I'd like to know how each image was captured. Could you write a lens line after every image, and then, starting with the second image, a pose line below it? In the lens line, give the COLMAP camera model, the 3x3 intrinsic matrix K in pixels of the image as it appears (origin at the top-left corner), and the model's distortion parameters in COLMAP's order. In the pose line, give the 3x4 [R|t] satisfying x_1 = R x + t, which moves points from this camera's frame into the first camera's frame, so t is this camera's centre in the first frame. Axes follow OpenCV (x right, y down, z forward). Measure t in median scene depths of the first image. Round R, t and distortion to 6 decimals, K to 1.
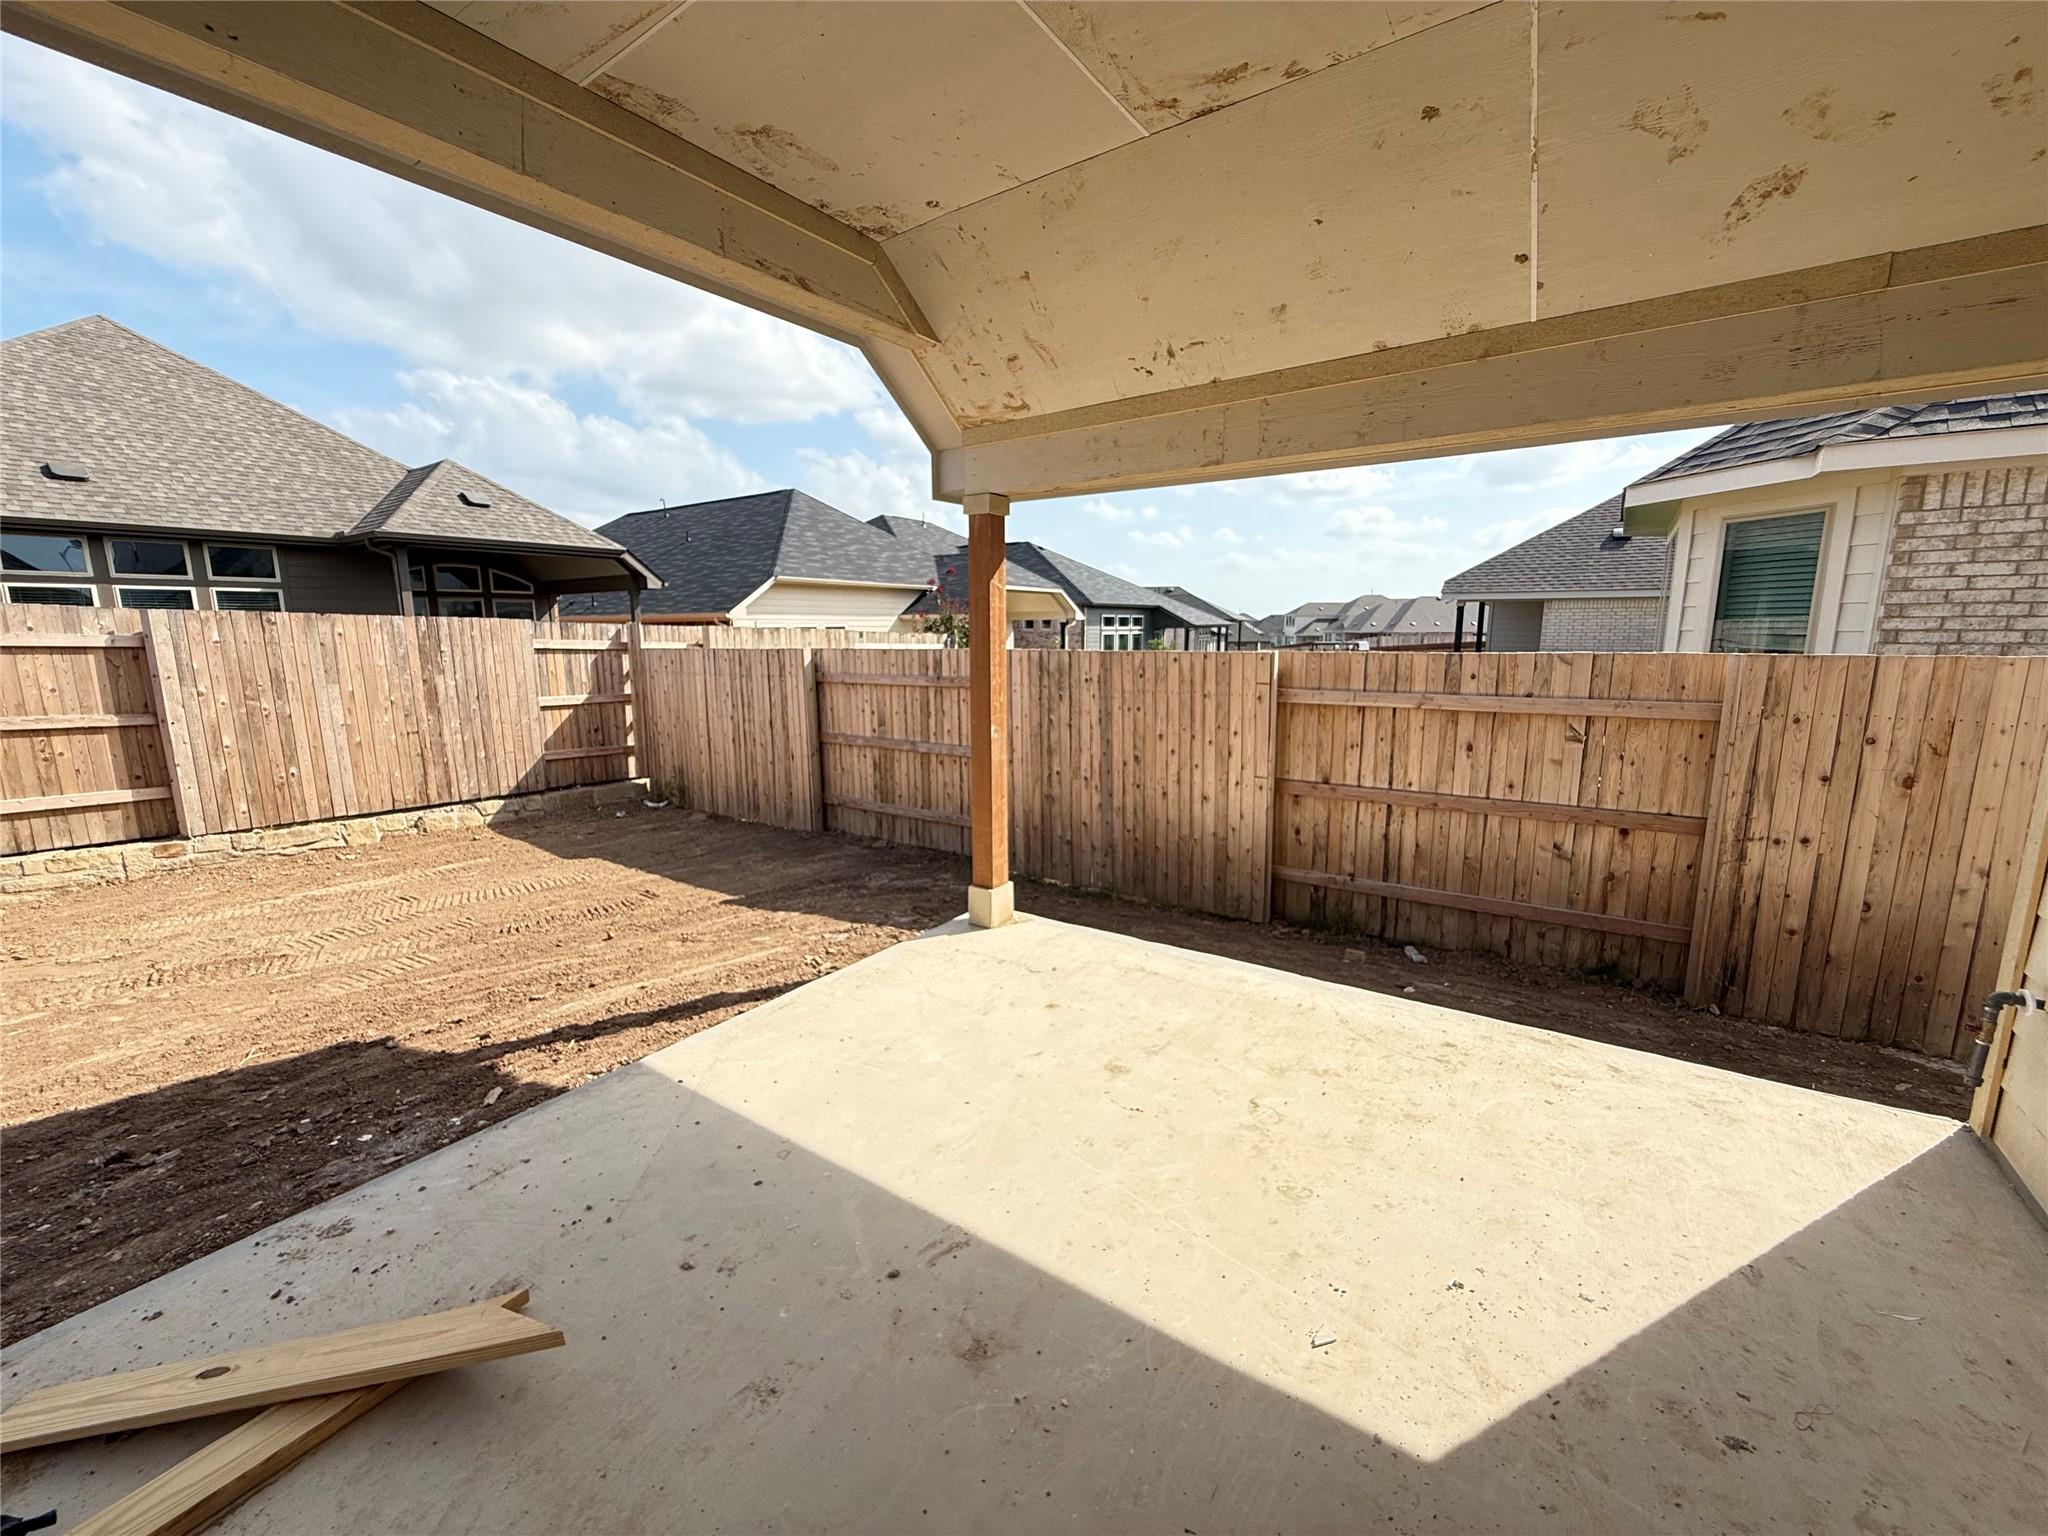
lens RADIAL K [[816.8, 0, 1024.6], [0, 816.8, 766.5], [0, 0, 1]] dist [-0.003301, 0.001330]
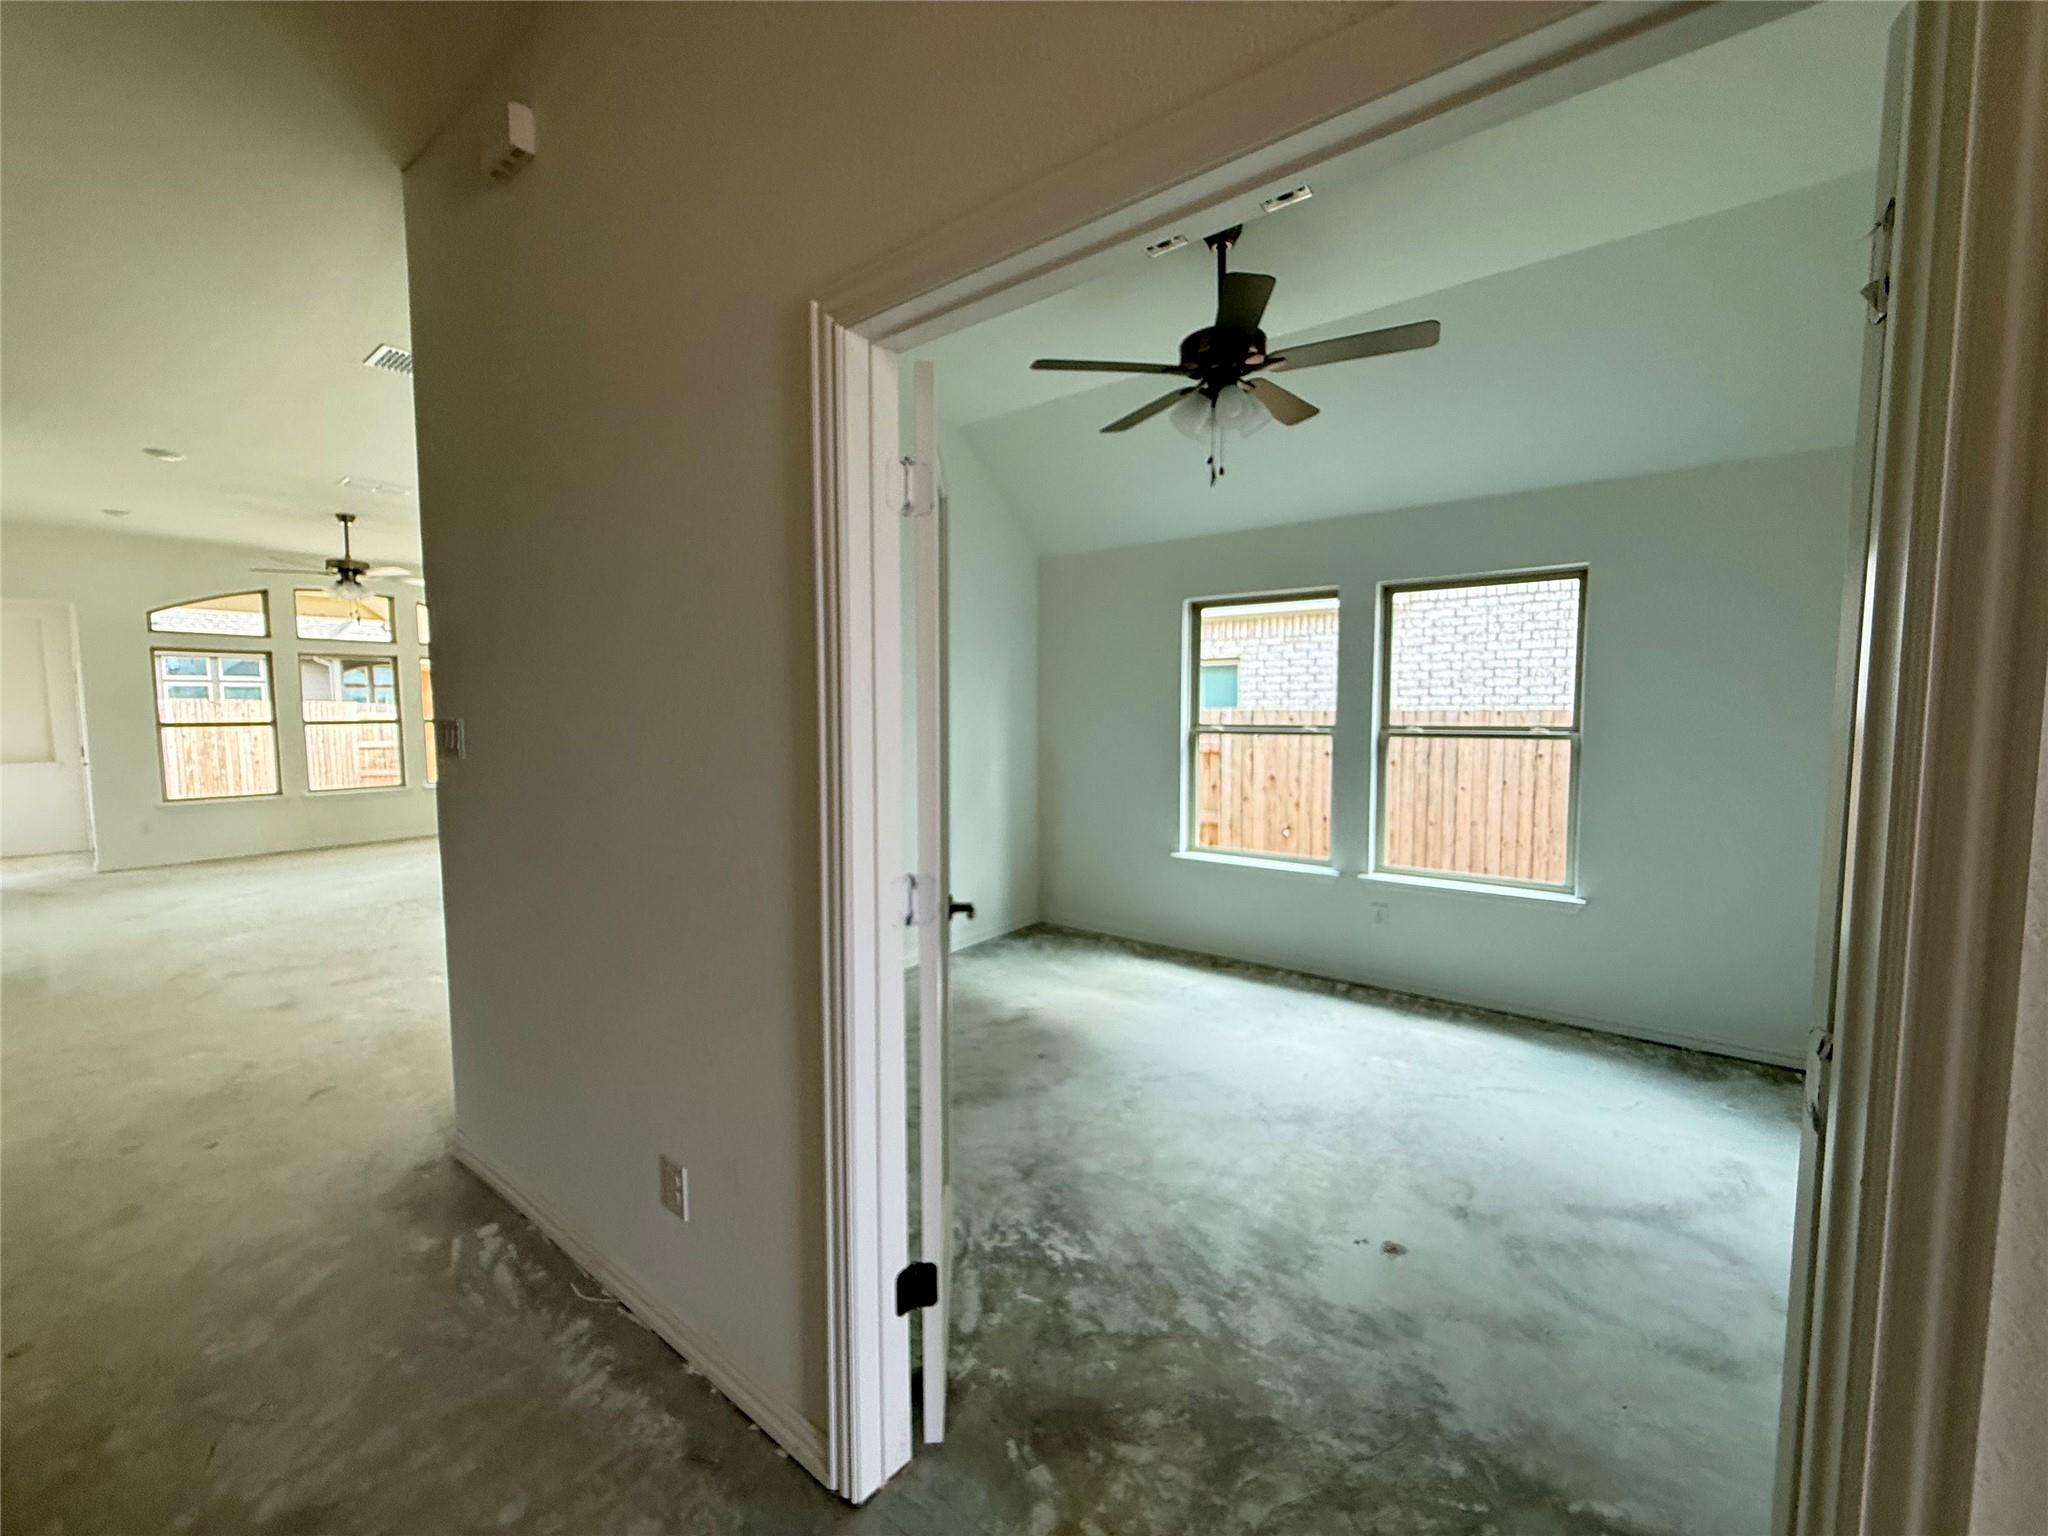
lens RADIAL K [[816.8, 0, 1013.0], [0, 816.8, 764.8], [0, 0, 1]] dist [-0.003301, 0.001330]
pose [[0.998810, 0.005722, -0.048442, 0.783682], [-0.010654, 0.994711, -0.102161, 0.112169], [0.047601, 0.102555, 0.993588, -0.633001]]
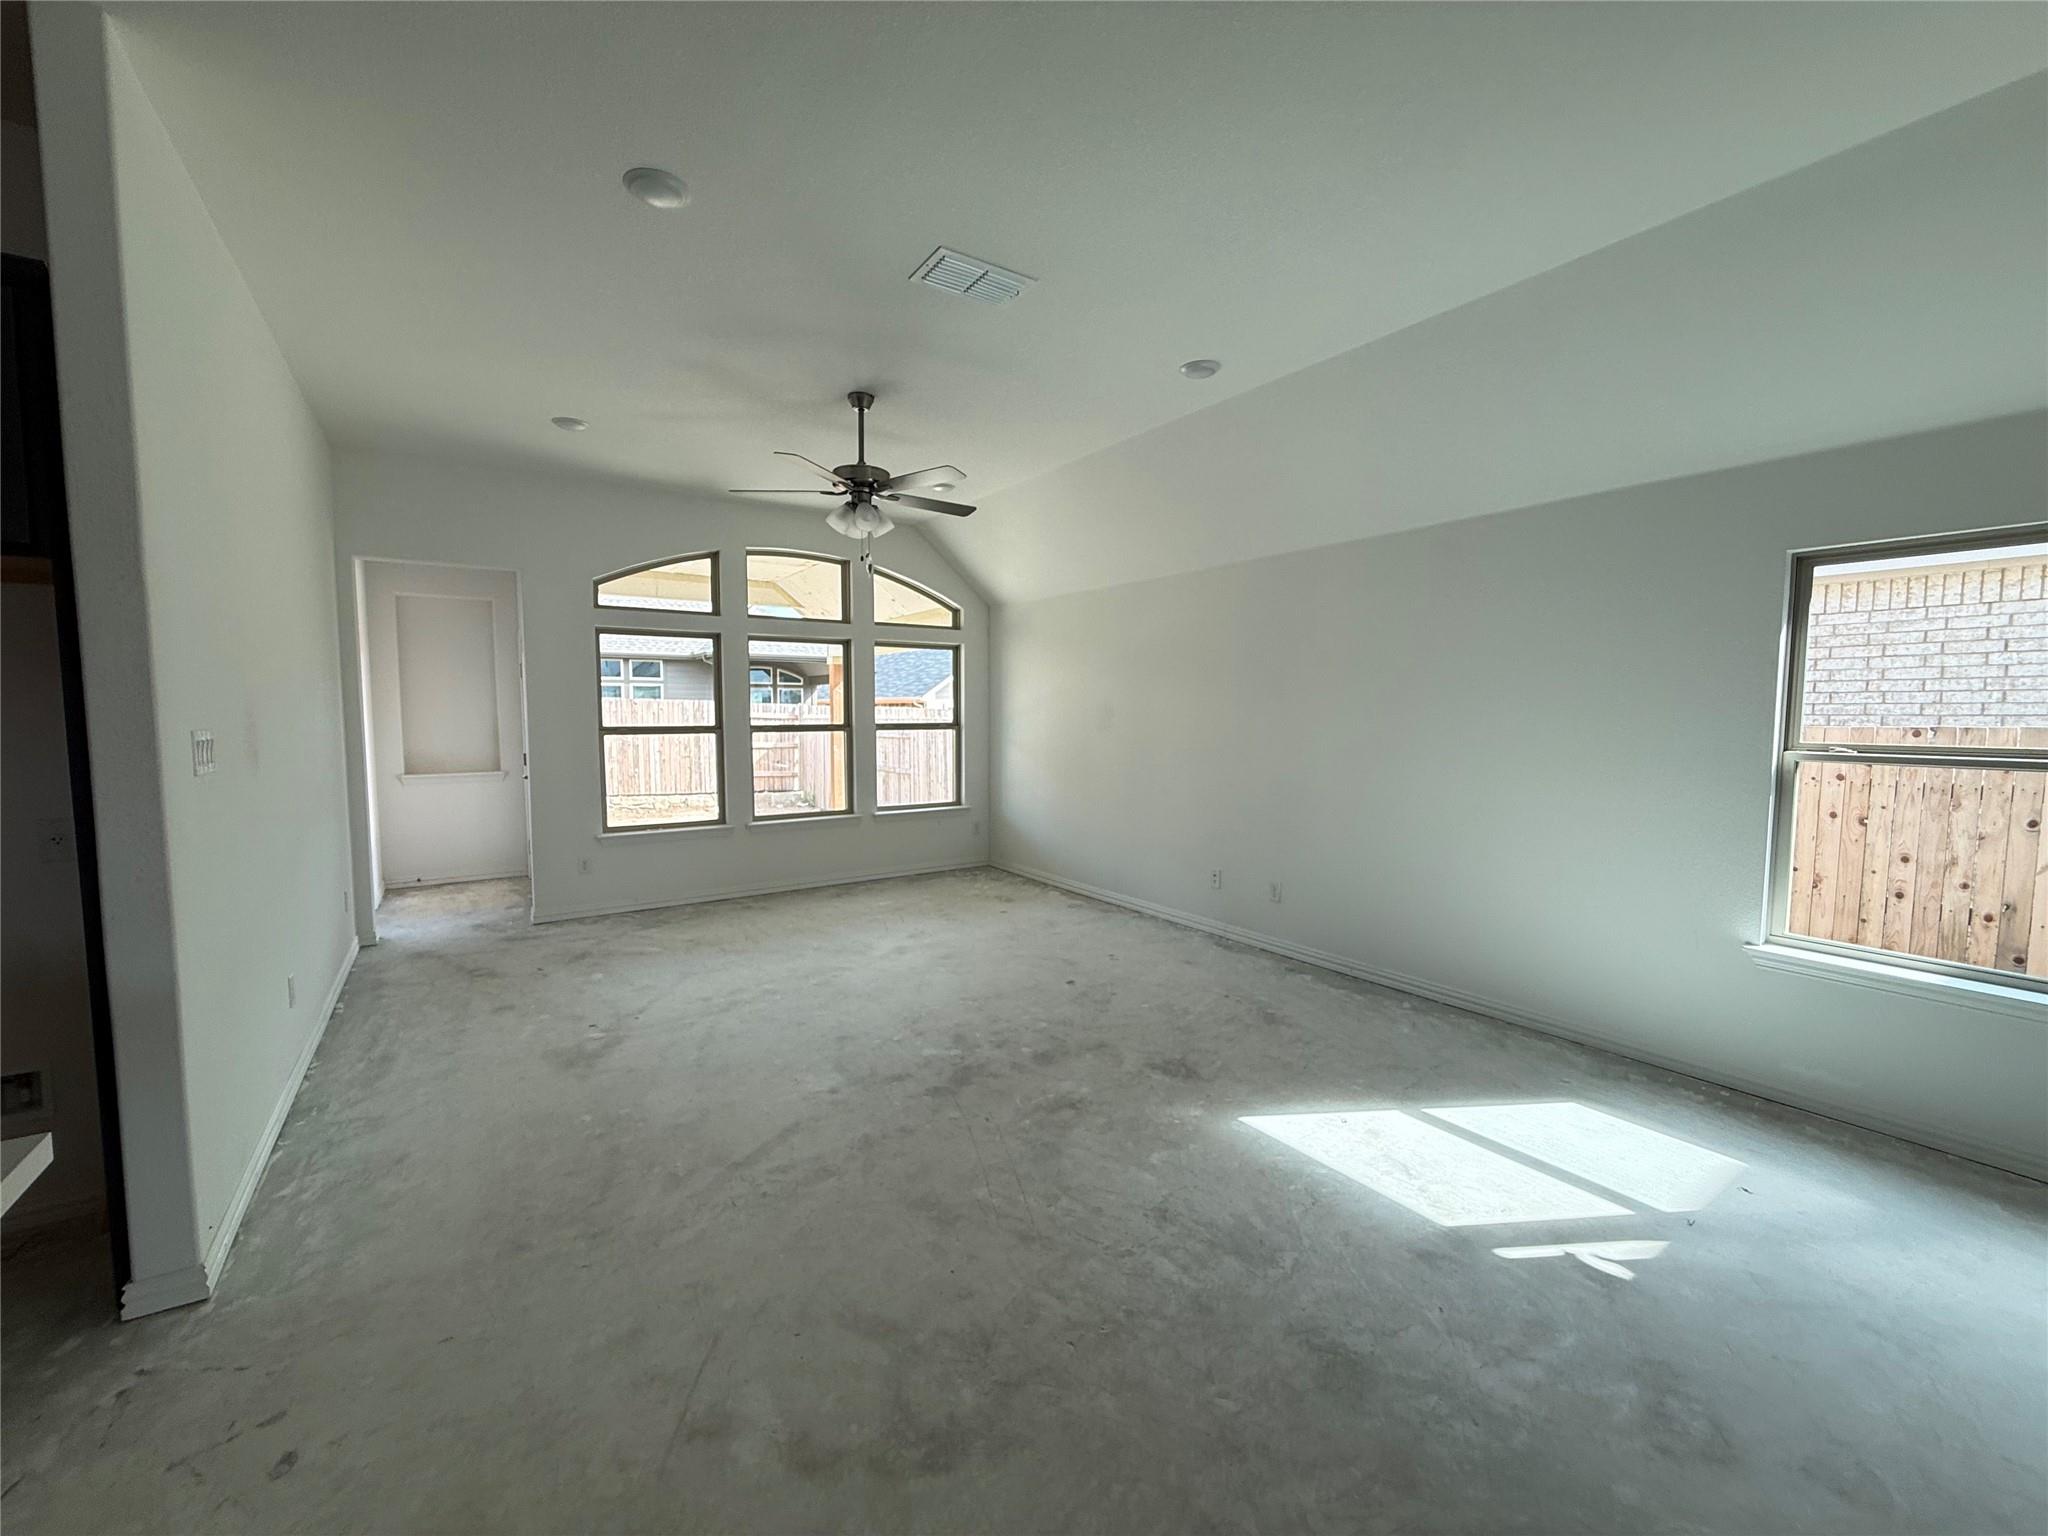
lens RADIAL K [[816.8, 0, 1018.8], [0, 816.8, 765.5], [0, 0, 1]] dist [-0.003301, 0.001330]
pose [[0.934710, 0.032627, -0.353911, 0.489497], [-0.068282, 0.993713, -0.088728, 0.069479], [0.348791, 0.107101, 0.931061, -0.397323]]
